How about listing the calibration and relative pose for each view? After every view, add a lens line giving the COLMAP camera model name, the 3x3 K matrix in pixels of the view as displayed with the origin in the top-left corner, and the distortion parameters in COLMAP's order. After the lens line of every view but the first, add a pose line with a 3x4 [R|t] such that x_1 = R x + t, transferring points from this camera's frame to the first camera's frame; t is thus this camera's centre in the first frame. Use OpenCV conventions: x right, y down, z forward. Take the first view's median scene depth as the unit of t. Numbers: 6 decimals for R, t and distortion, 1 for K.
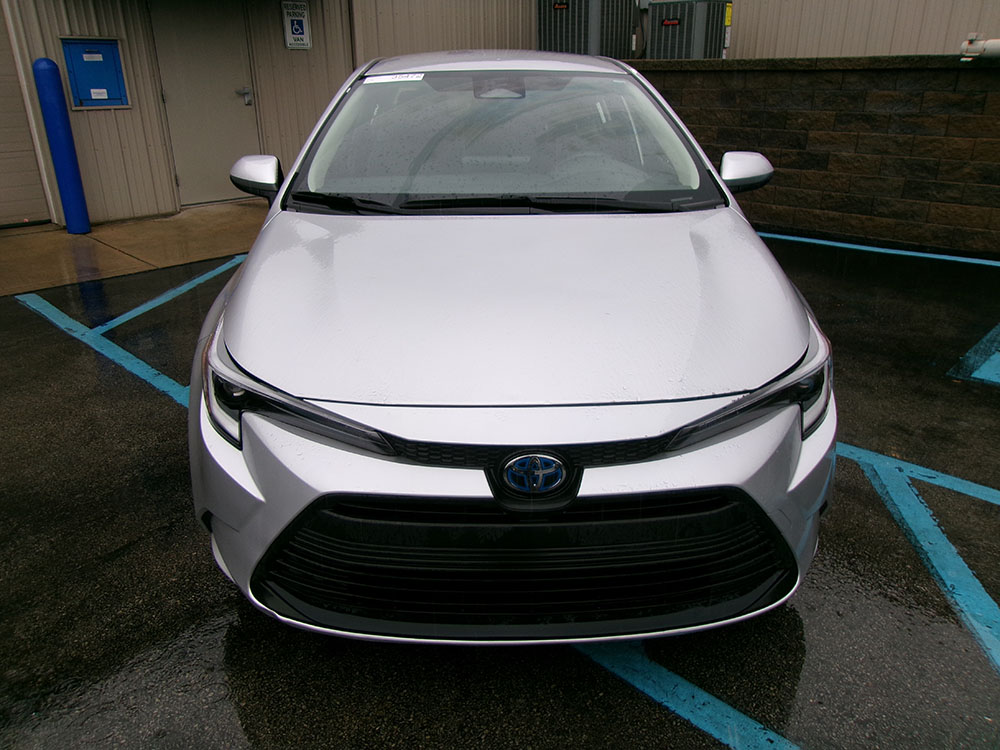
lens RADIAL K [[778.5, 0, 493.5], [0, 778.5, 371.9], [0, 0, 1]] dist [-0.000663, 0.027494]
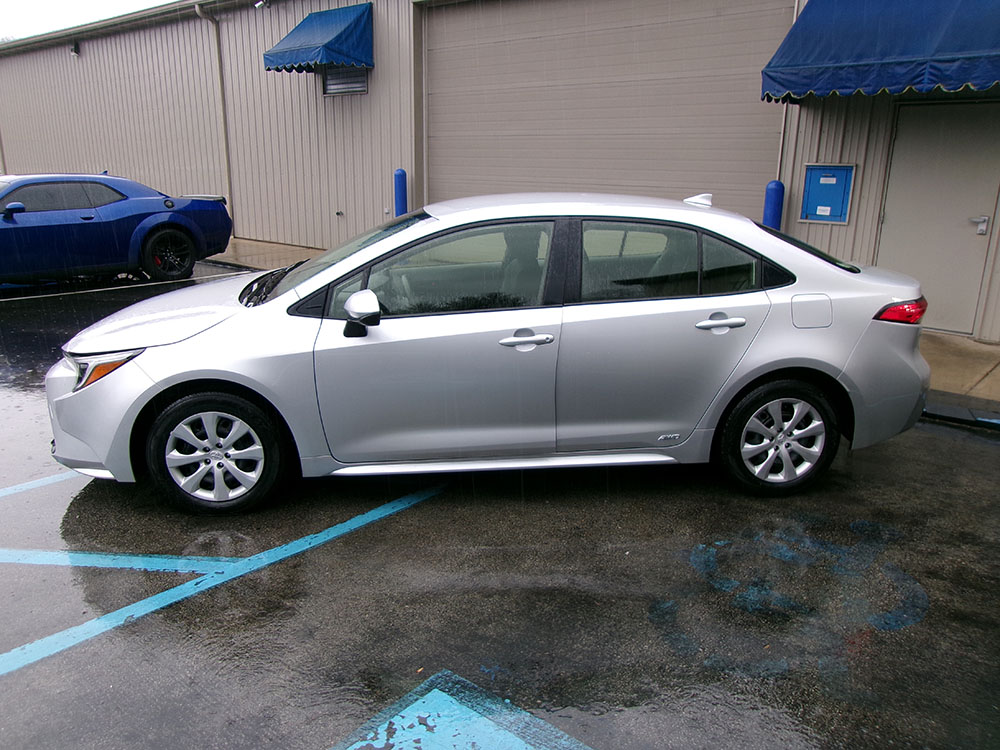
lens RADIAL K [[778.5, 0, 492.6], [0, 778.5, 376.9], [0, 0, 1]] dist [-0.000663, 0.027494]
pose [[0.053814, 0.278211, -0.959011, 0.778382], [-0.381070, 0.893440, 0.237805, -0.272350], [0.922979, 0.352653, 0.154097, 0.556304]]
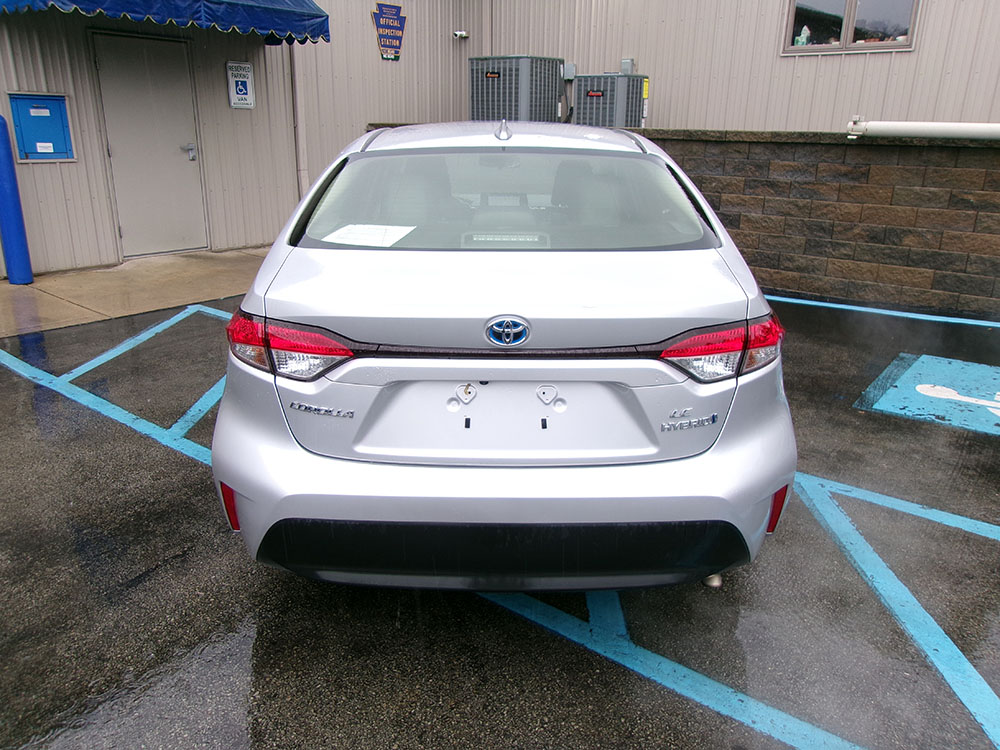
lens RADIAL K [[778.5, 0, 493.4], [0, 778.5, 372.5], [0, 0, 1]] dist [-0.000663, 0.027494]
pose [[0.994098, -0.010719, 0.107955, -0.047717], [0.017460, 0.997943, -0.061689, 0.009703], [-0.107072, 0.063210, 0.992240, -0.060455]]
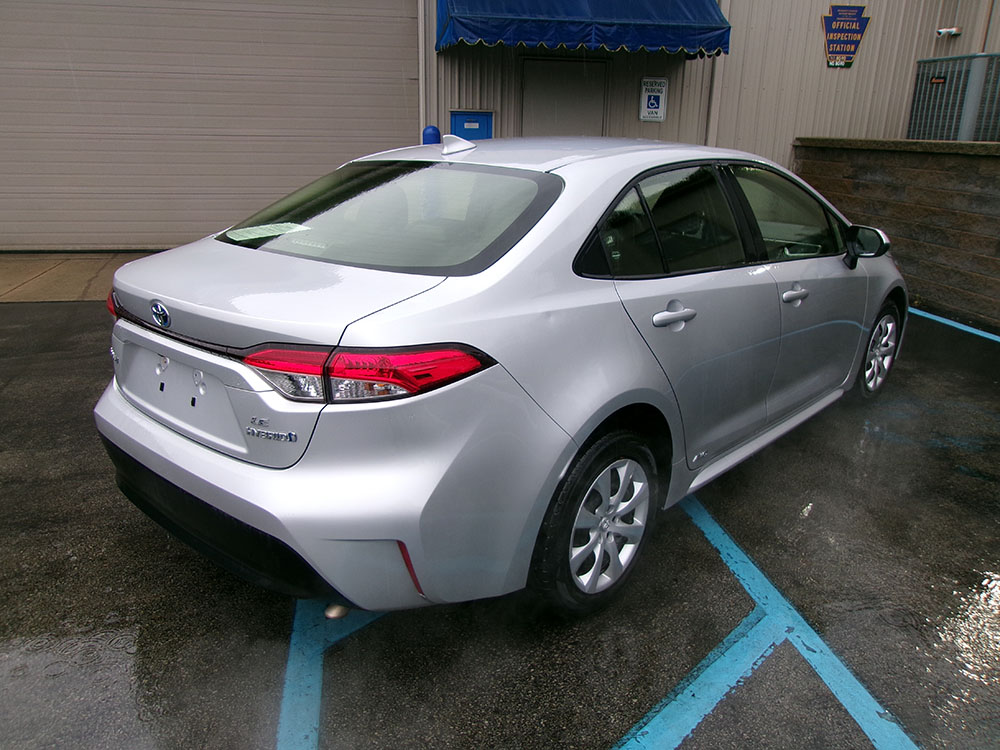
lens RADIAL K [[778.5, 0, 498.0], [0, 778.5, 373.1], [0, 0, 1]] dist [-0.000663, 0.027494]
pose [[0.810816, 0.203279, -0.548867, 0.346414], [-0.239175, 0.970956, 0.006283, -0.041334], [0.534203, 0.126181, 0.835886, 0.032398]]
